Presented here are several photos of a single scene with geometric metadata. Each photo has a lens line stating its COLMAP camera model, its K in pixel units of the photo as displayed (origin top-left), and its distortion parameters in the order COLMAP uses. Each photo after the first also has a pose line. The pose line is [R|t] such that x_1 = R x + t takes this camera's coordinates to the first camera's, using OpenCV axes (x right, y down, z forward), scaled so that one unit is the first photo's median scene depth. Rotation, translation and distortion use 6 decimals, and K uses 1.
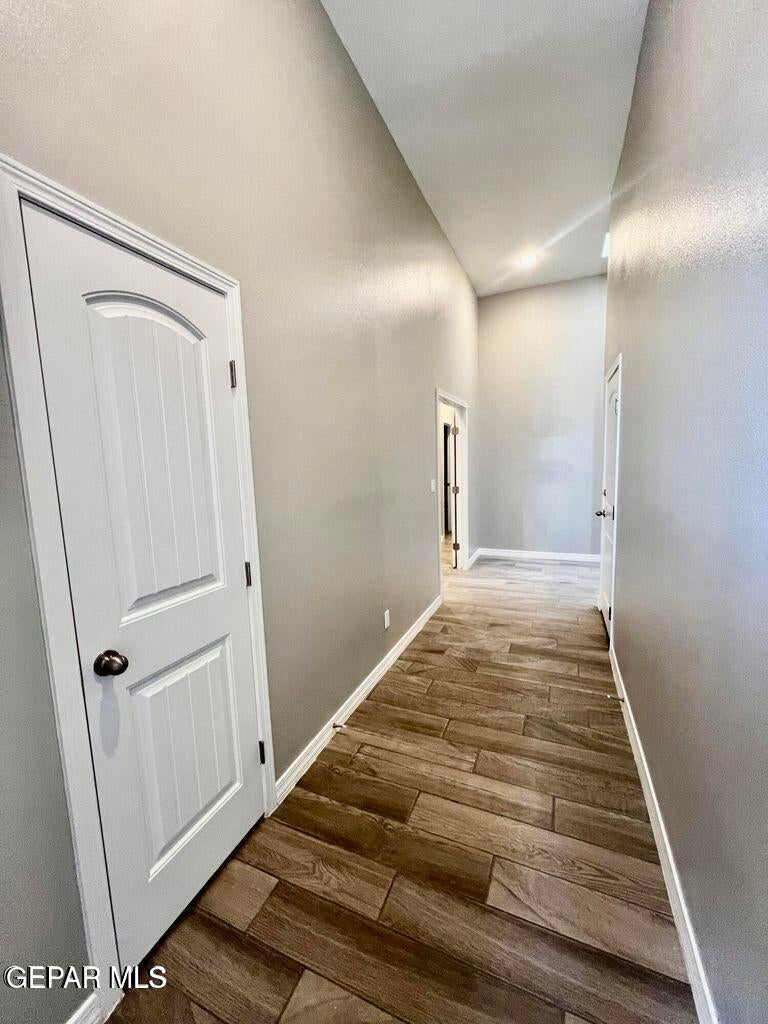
lens RADIAL K [[407.9, 0, 383.2], [0, 407.9, 512.9], [0, 0, 1]] dist [-0.001319, 0.000794]
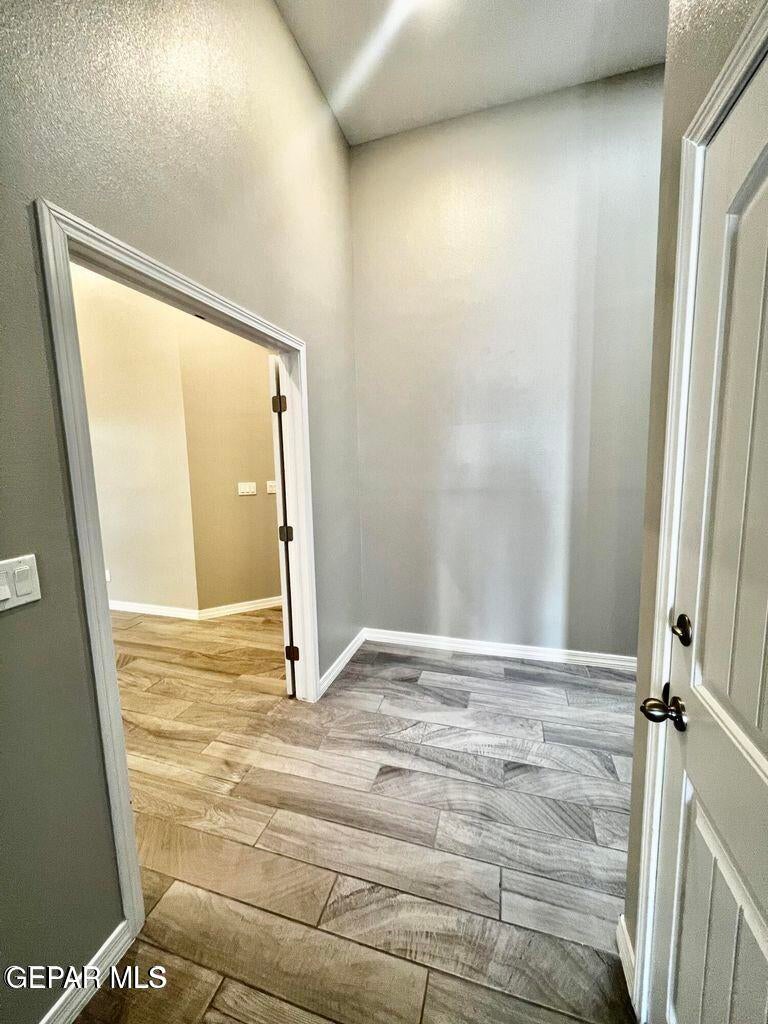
lens RADIAL K [[412.2, 0, 382.6], [0, 412.2, 511.4], [0, 0, 1]] dist [-0.002538, -0.000069]
pose [[0.993365, -0.004366, 0.114919, 0.251502], [0.004396, 0.999990, -0.000015, -0.087745], [-0.114918, 0.000521, 0.993375, 0.571662]]
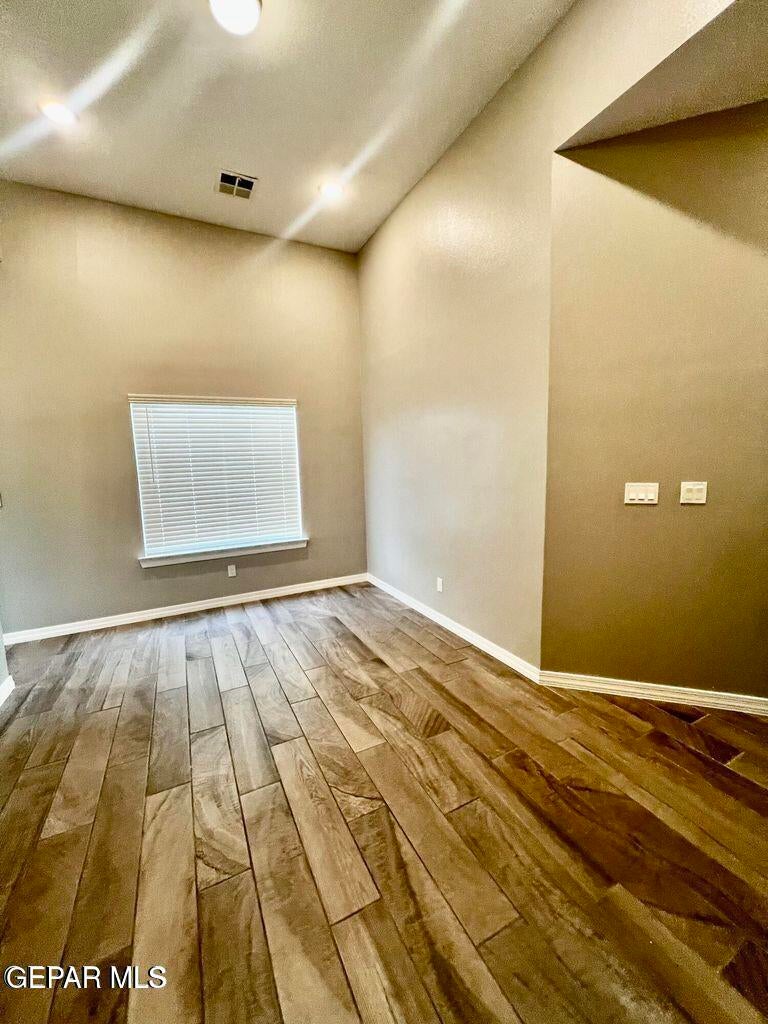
lens RADIAL K [[407.9, 0, 381.7], [0, 407.9, 512.4], [0, 0, 1]] dist [-0.001319, 0.000794]
pose [[0.771683, 0.083905, -0.630448, 0.177590], [-0.072585, 0.996402, 0.043764, -0.104270], [0.631852, 0.011989, 0.774997, 0.775976]]
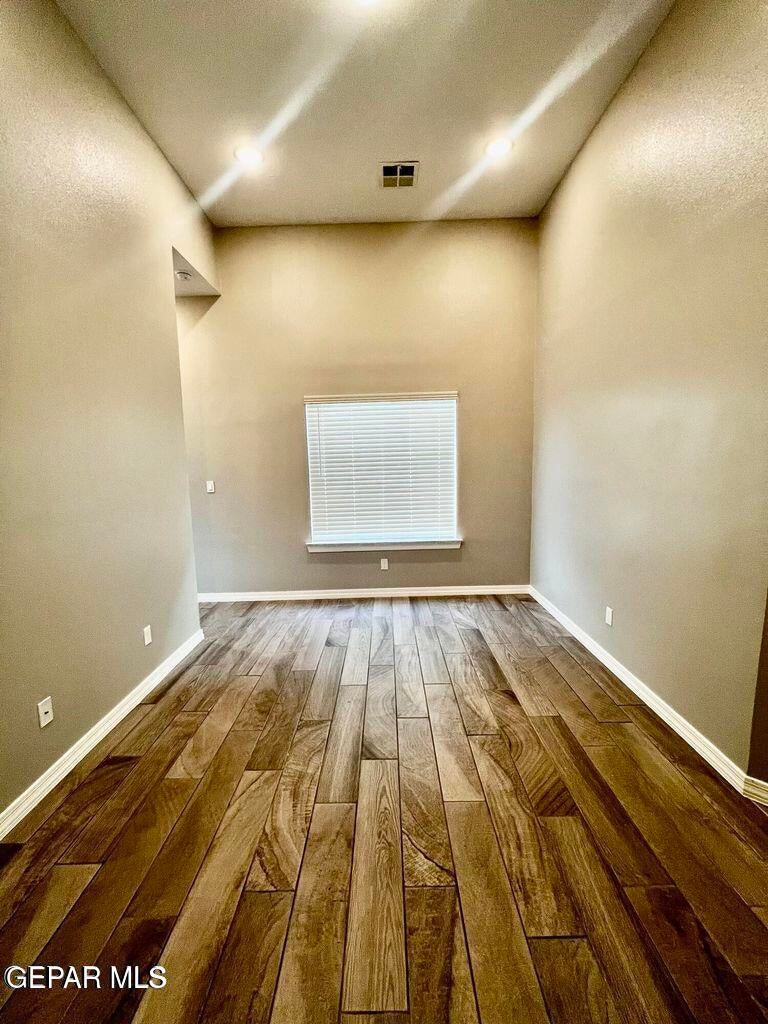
lens RADIAL K [[407.9, 0, 385.8], [0, 407.9, 511.5], [0, 0, 1]] dist [-0.001319, 0.000794]
pose [[0.399551, 0.132317, -0.907111, 0.182495], [-0.103721, 0.989699, 0.098678, -0.115314], [0.910824, 0.054660, 0.409160, 0.848943]]
